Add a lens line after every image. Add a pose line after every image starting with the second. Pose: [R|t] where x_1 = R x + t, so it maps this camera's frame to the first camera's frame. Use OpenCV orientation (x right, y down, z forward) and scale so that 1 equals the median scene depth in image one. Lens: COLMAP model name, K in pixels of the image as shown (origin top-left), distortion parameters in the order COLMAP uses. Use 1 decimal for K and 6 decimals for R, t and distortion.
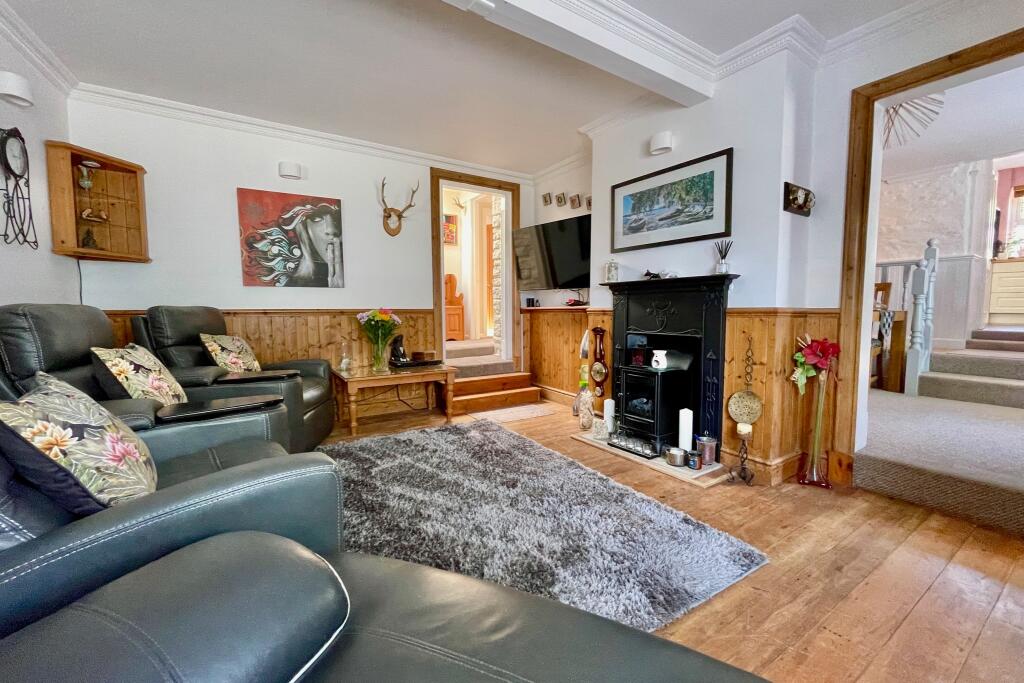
lens RADIAL K [[417.1, 0, 508.3], [0, 417.1, 336.9], [0, 0, 1]] dist [-0.004340, -0.000352]
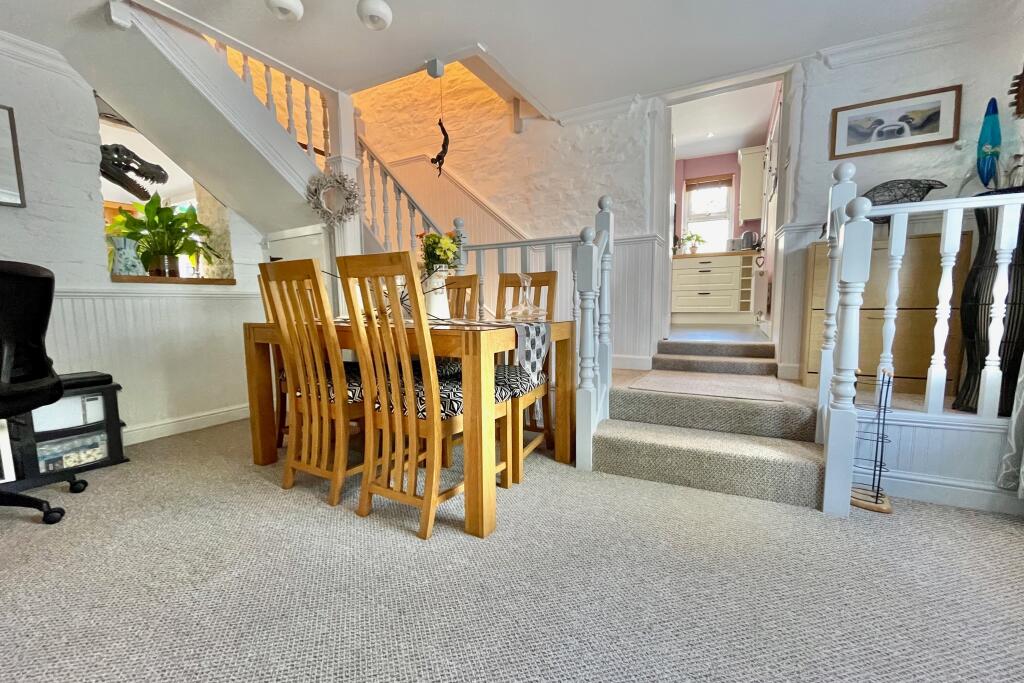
lens RADIAL K [[417.1, 0, 514.9], [0, 417.1, 341.4], [0, 0, 1]] dist [-0.004340, -0.000352]
pose [[0.873574, -0.052444, 0.483857, 0.563140], [0.042978, 0.998606, 0.030642, -0.051269], [-0.484790, -0.005973, 0.874610, 0.498197]]
